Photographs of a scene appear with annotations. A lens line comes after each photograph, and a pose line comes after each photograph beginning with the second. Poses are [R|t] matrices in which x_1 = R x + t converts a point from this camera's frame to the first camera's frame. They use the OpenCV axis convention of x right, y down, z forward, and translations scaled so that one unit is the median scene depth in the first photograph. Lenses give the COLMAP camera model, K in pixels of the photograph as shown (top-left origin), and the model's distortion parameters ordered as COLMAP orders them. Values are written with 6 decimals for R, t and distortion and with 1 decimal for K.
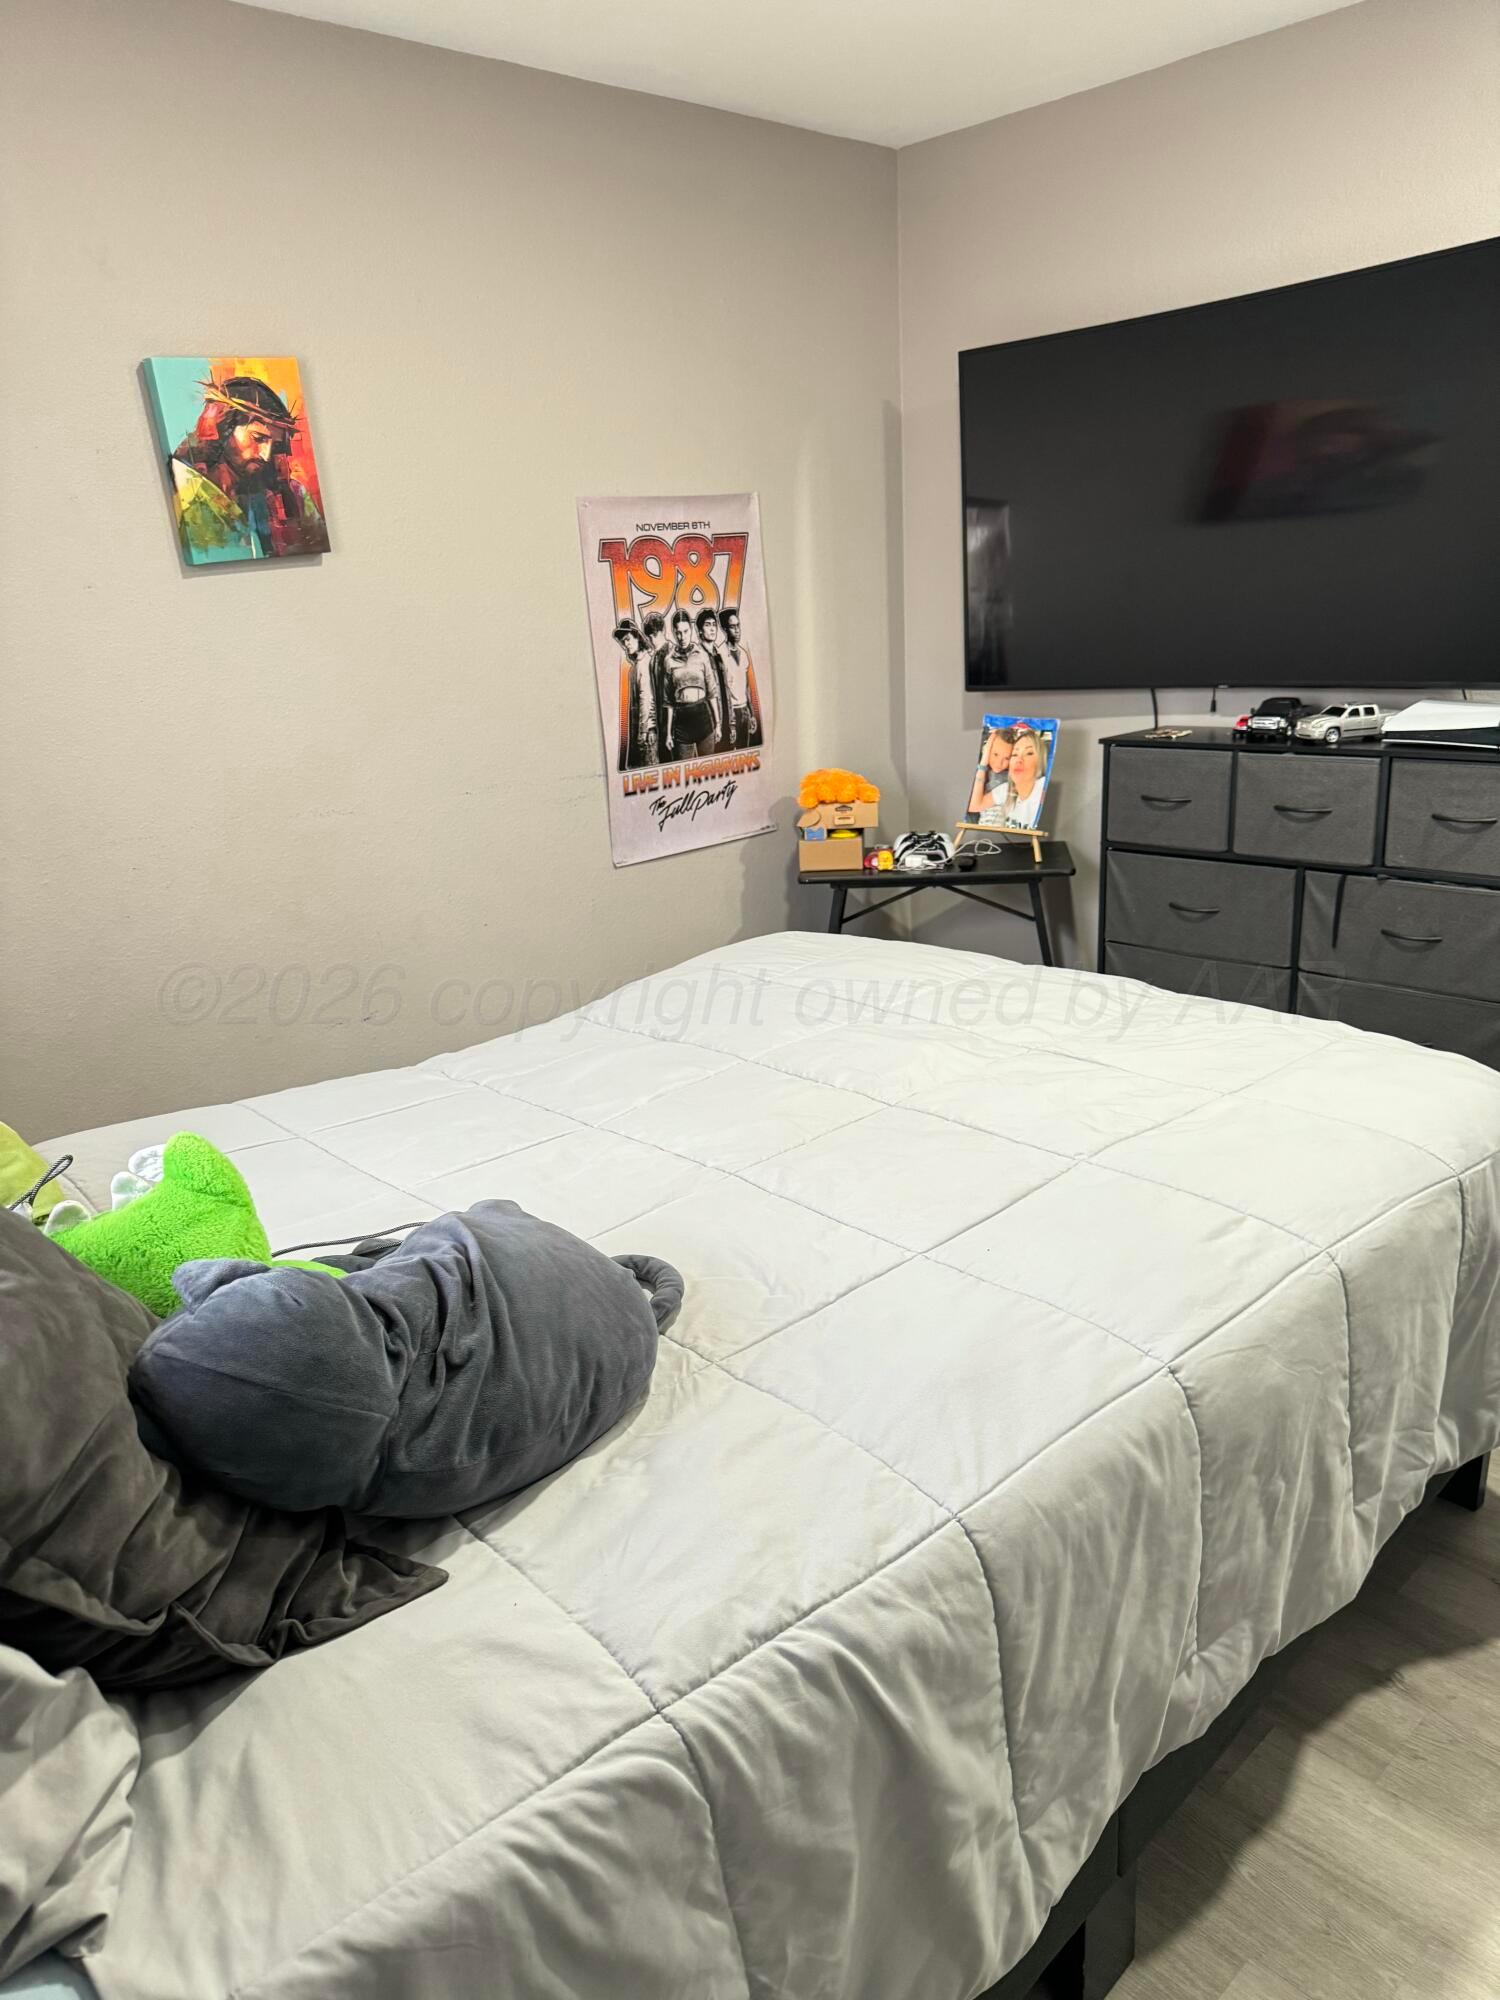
lens RADIAL K [[1433.4, 0, 751.9], [0, 1433.4, 1008.2], [0, 0, 1]] dist [0.002628, -0.000191]
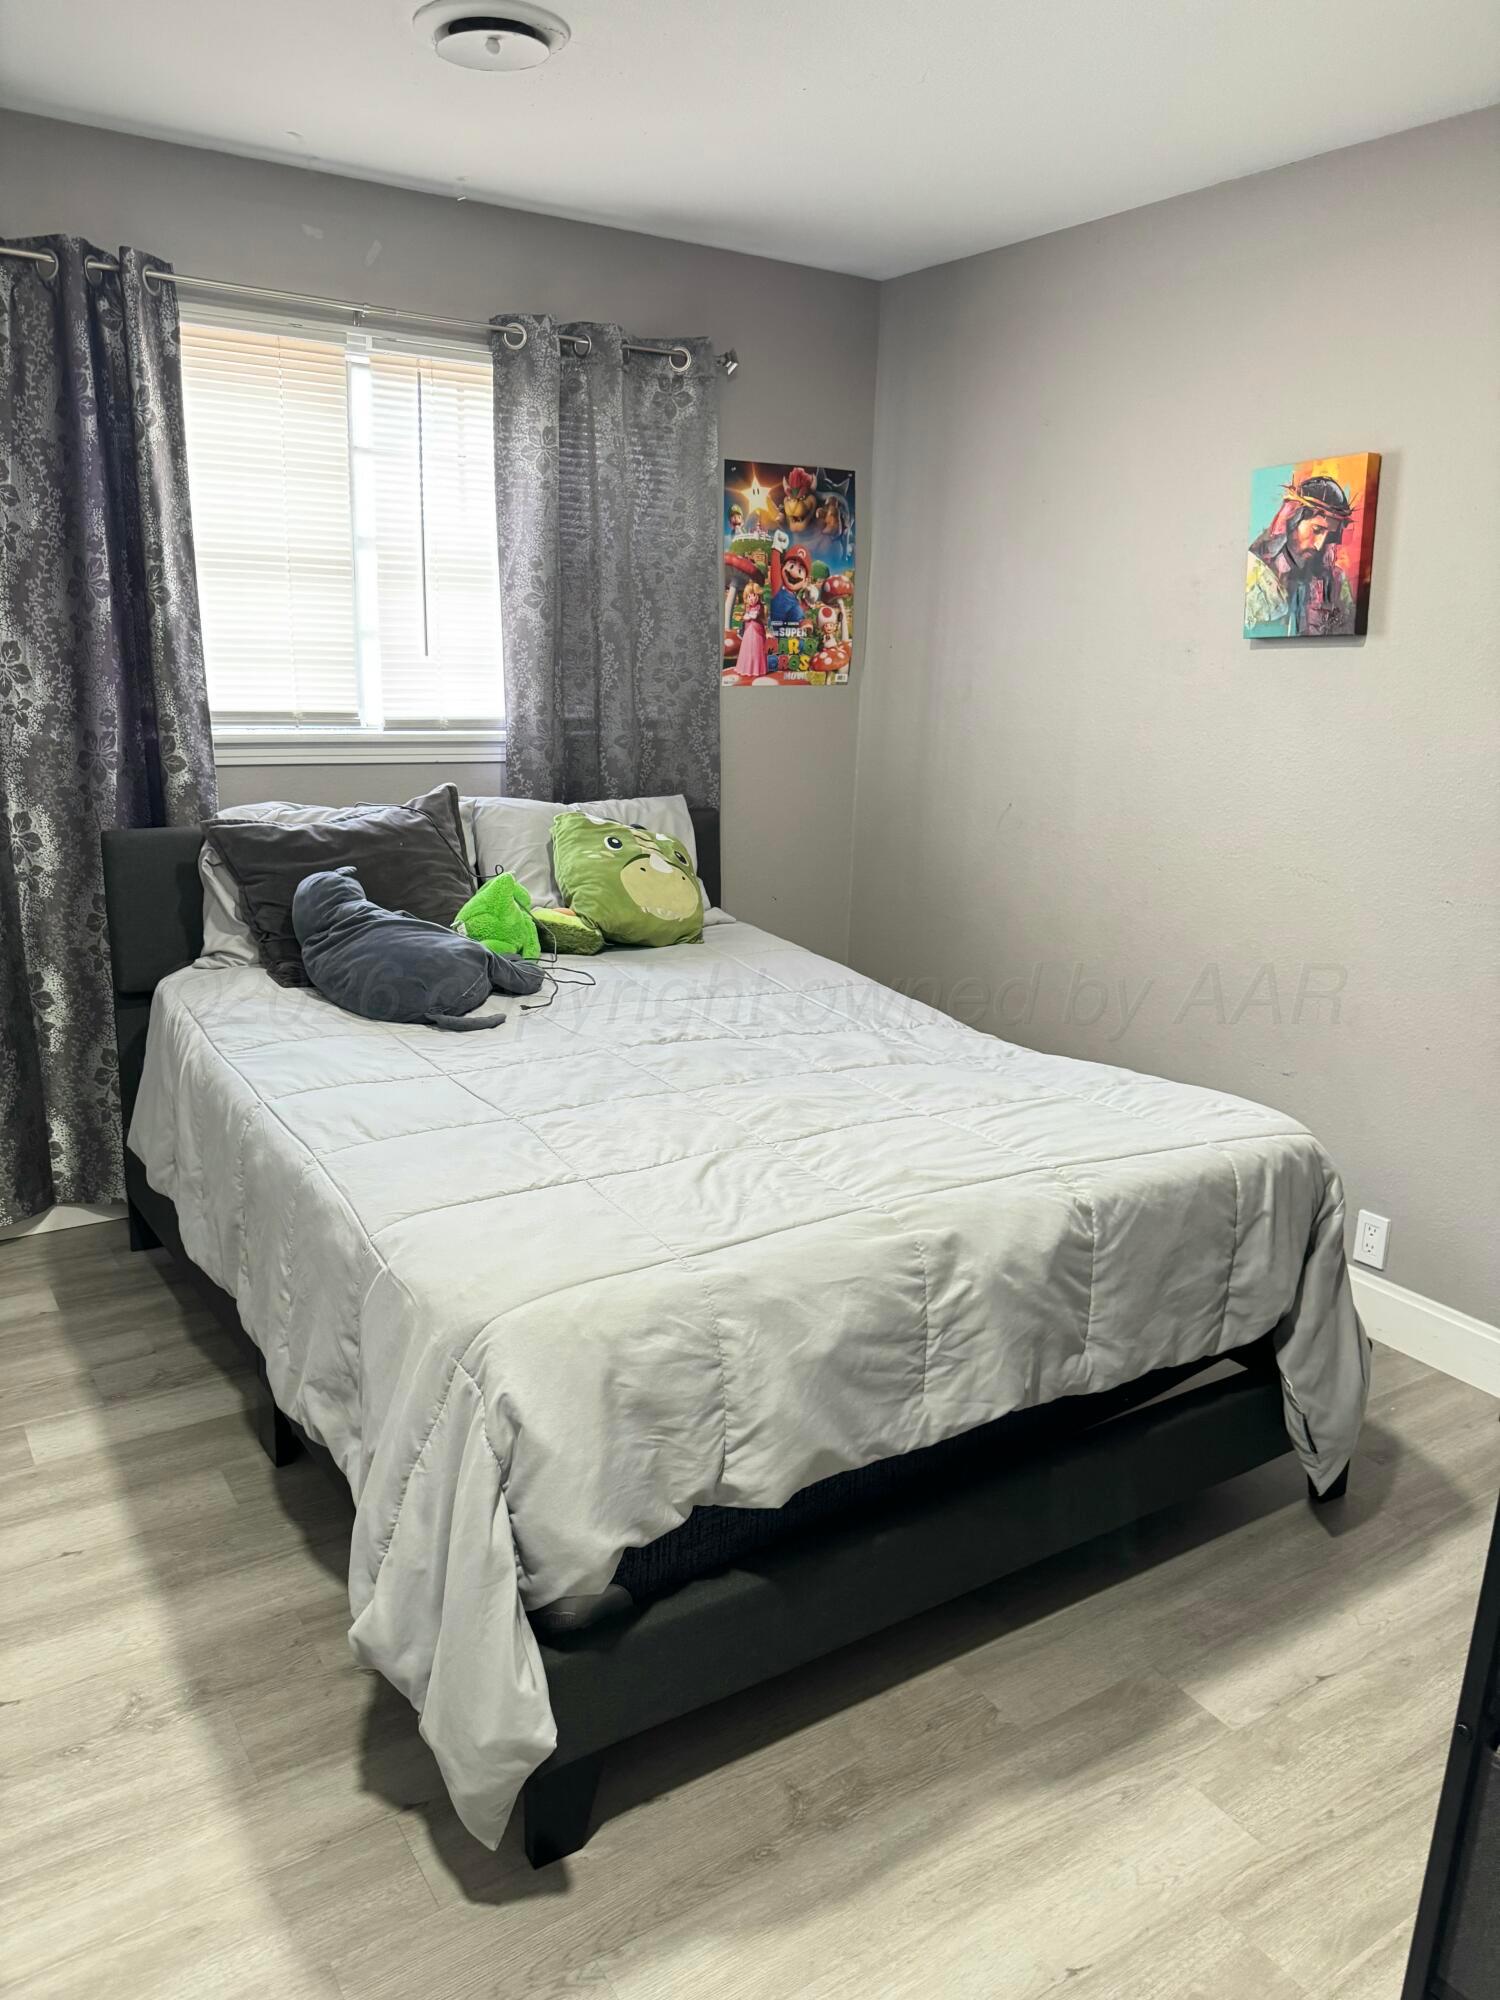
lens RADIAL K [[1433.4, 0, 751.9], [0, 1433.4, 1008.2], [0, 0, 1]] dist [0.002628, -0.000191]
pose [[-0.178441, 0.290780, -0.940003, 0.889195], [-0.319237, 0.886548, 0.334845, -0.305015], [0.930724, 0.359834, -0.065369, 0.807784]]
